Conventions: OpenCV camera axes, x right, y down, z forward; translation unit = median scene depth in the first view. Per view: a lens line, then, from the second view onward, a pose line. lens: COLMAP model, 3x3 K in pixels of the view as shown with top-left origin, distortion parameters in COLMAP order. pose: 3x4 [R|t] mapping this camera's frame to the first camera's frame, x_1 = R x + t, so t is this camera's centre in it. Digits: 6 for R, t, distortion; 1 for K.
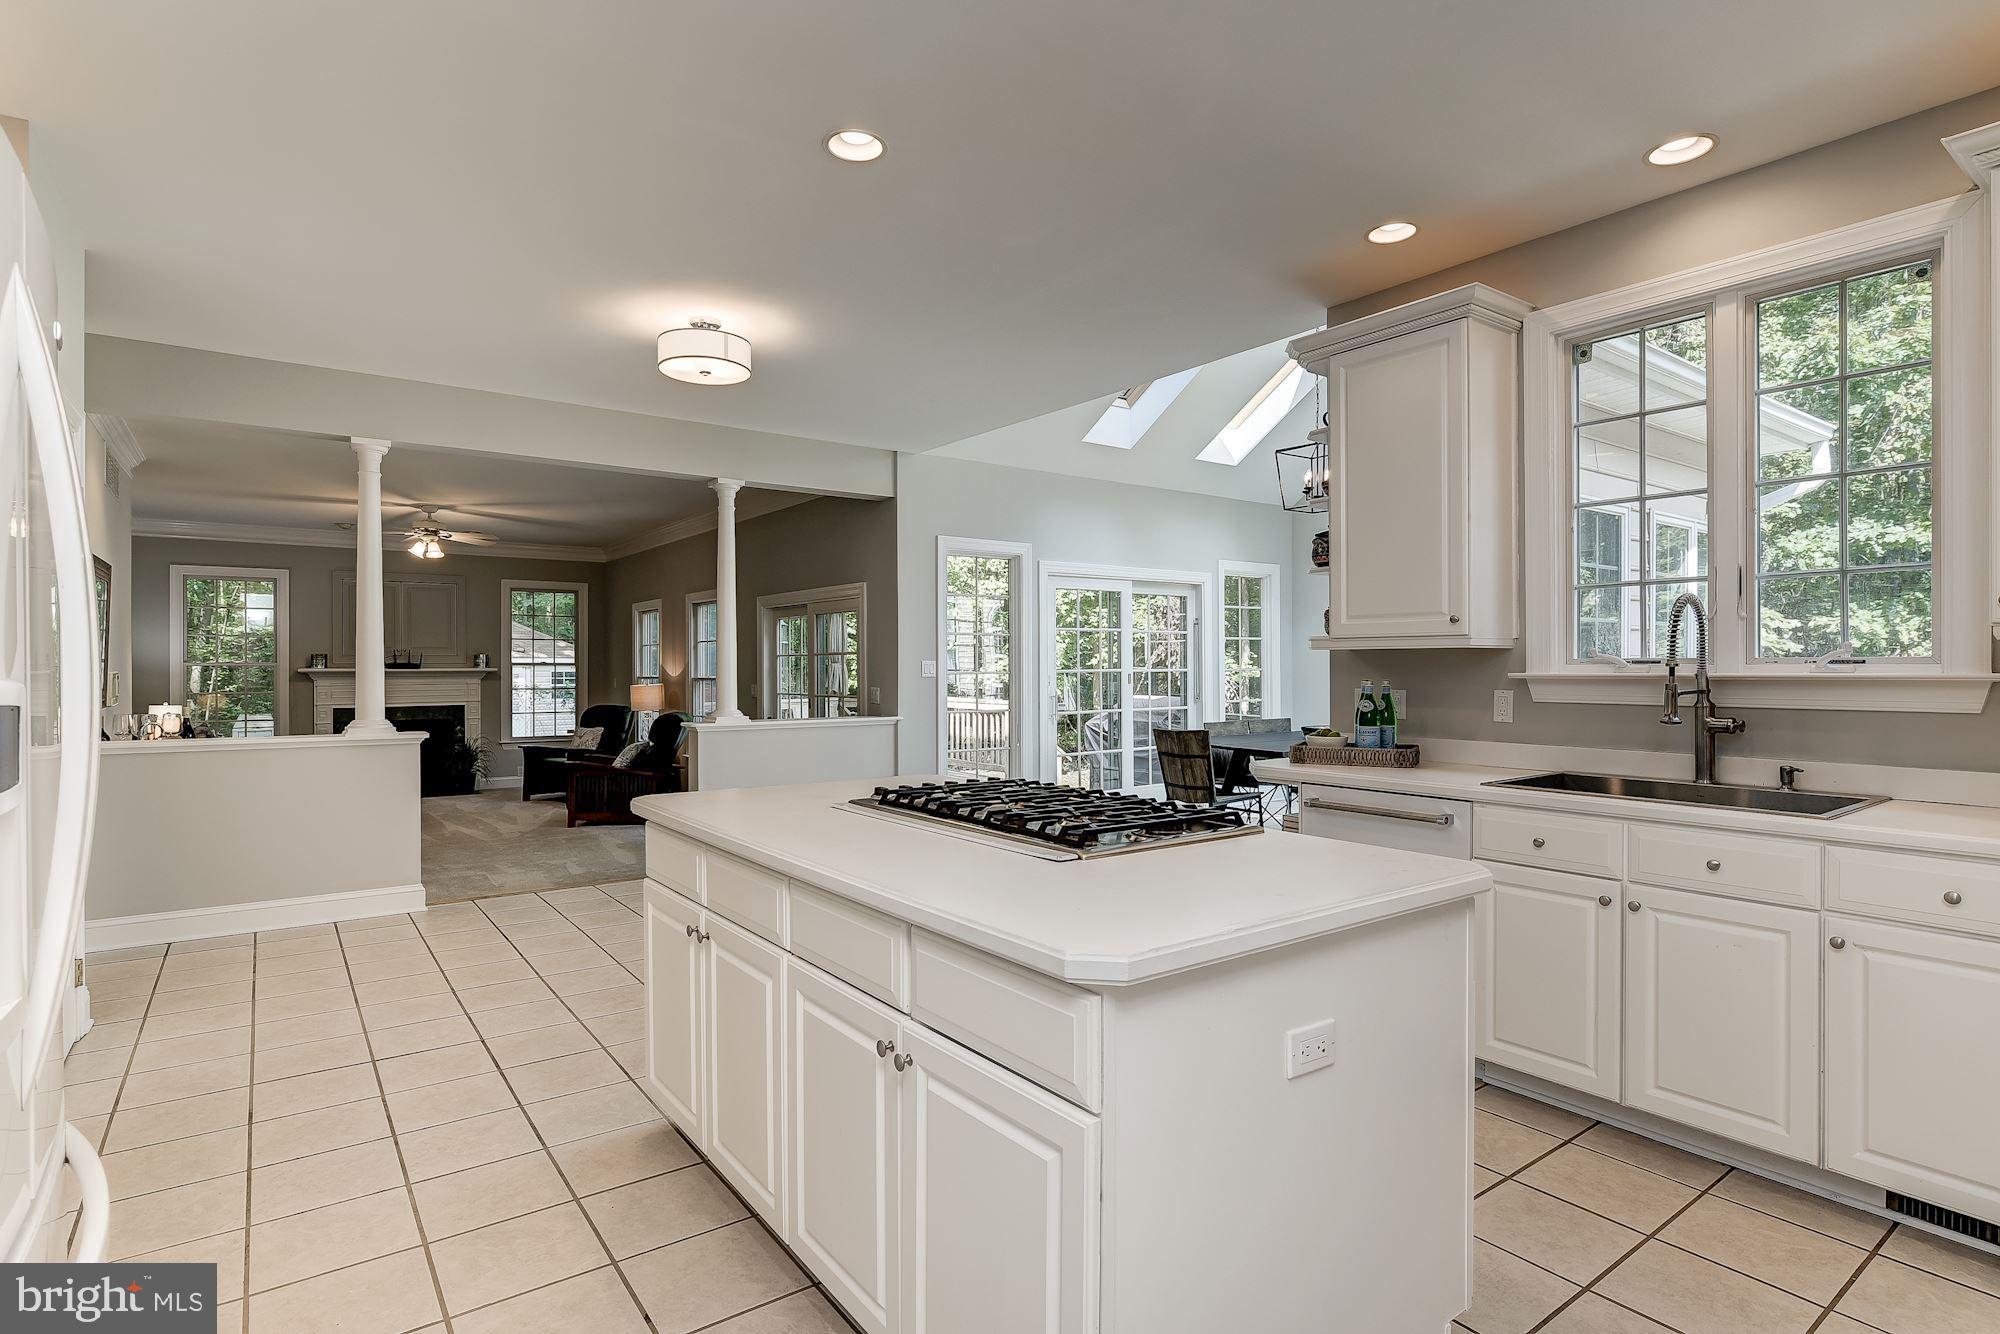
lens RADIAL K [[1010.0, 0, 1016.4], [0, 1010.0, 676.4], [0, 0, 1]] dist [-0.003894, -0.000225]
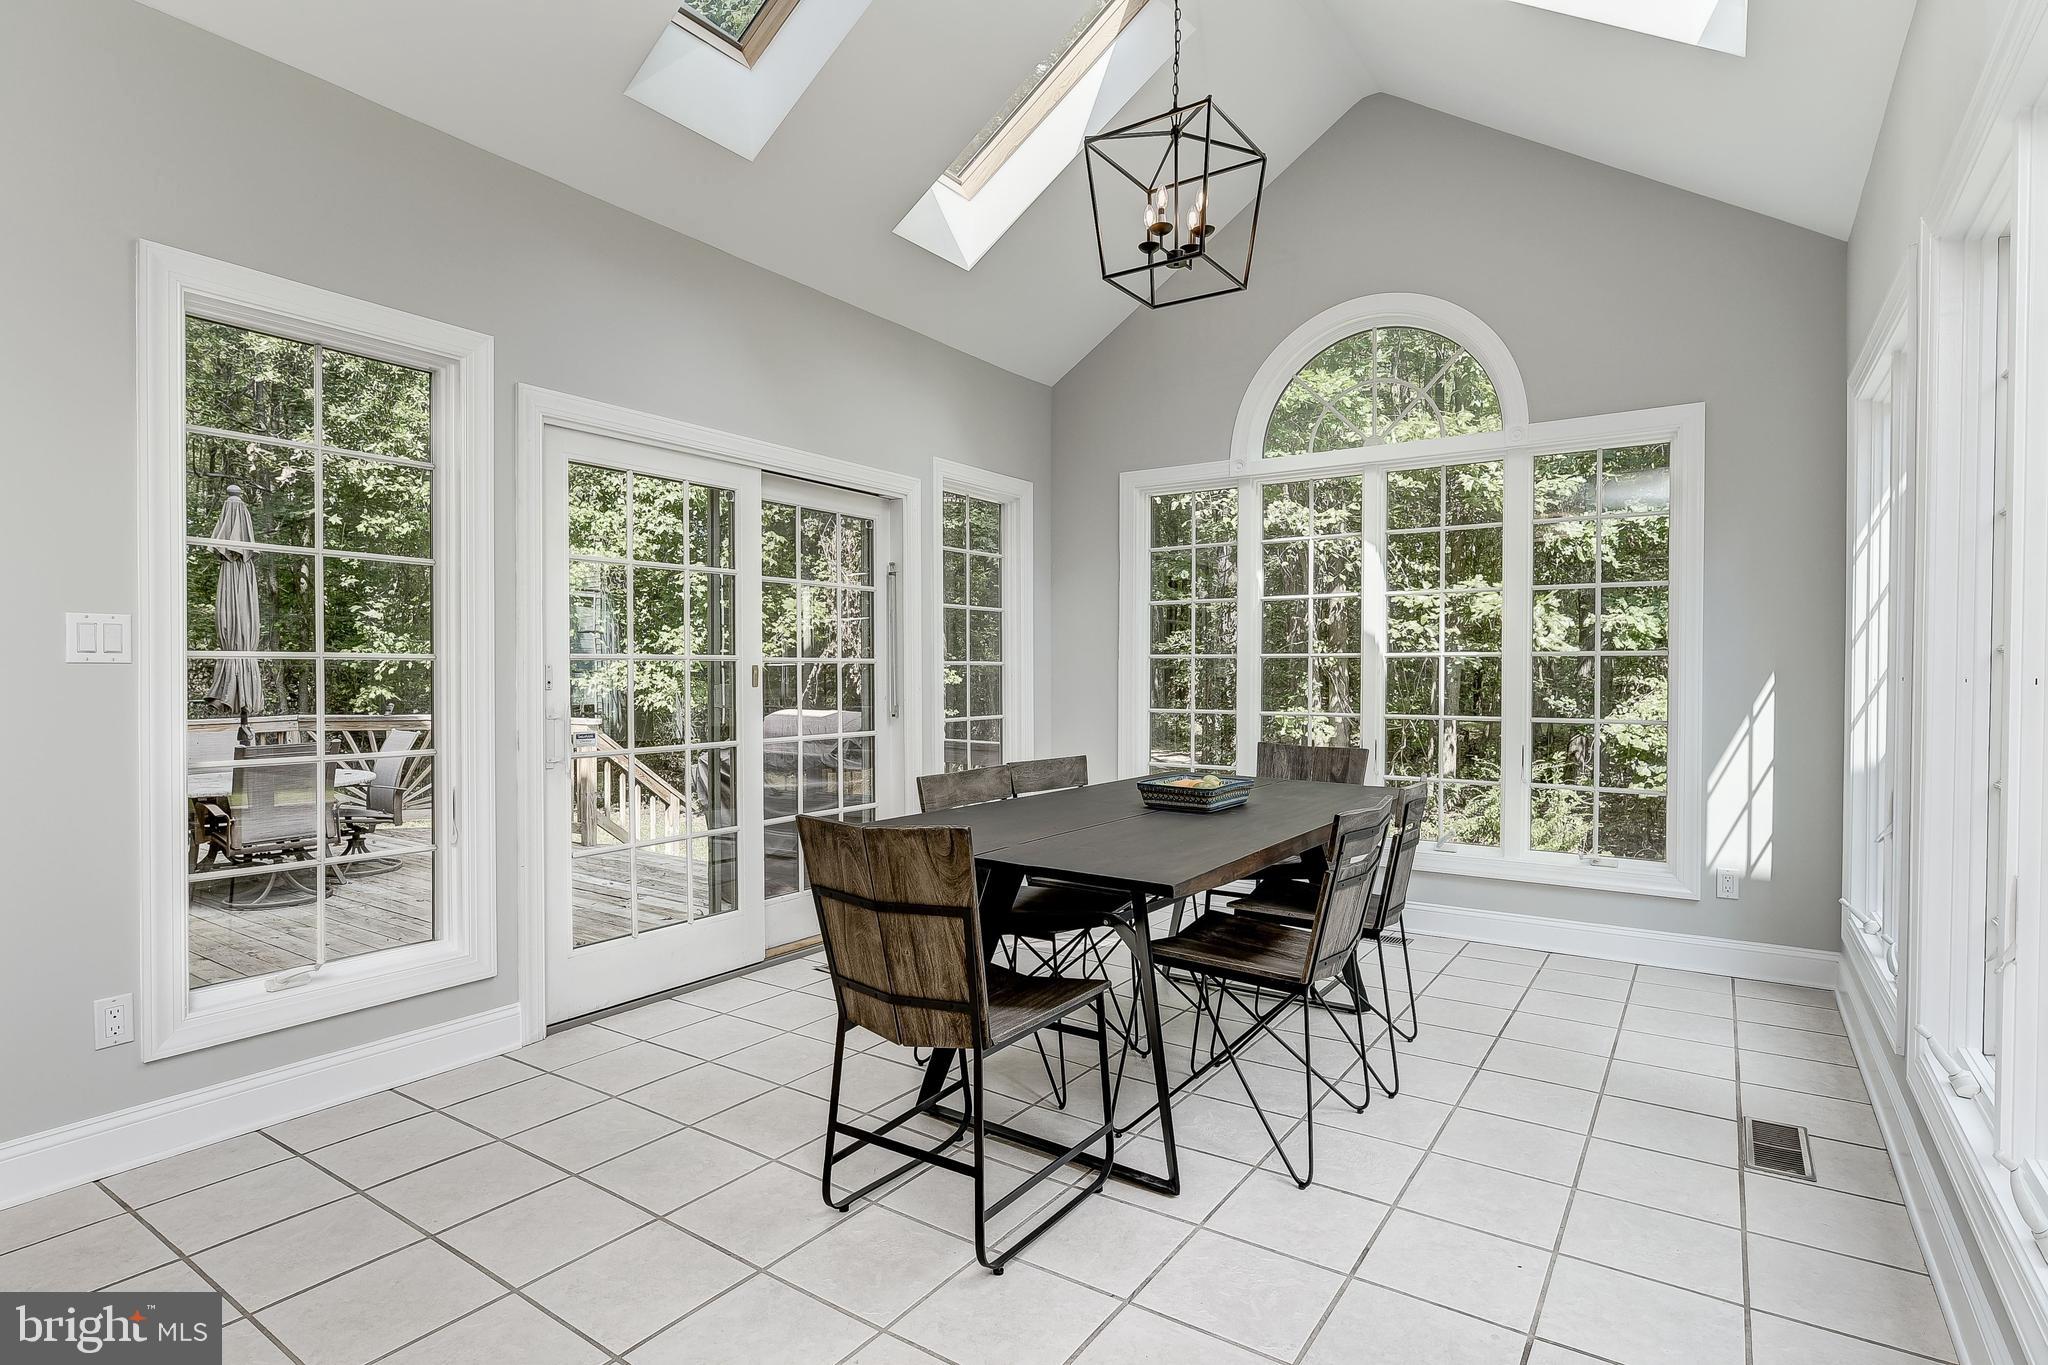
lens RADIAL K [[1034.3, 0, 1040.8], [0, 1034.3, 692.1], [0, 0, 1]] dist [-0.003894, -0.000225]
pose [[0.942051, -0.003873, 0.335446, 0.070863], [0.004415, 0.999990, -0.000853, 0.010223], [-0.335439, 0.002284, 0.942059, 0.467592]]
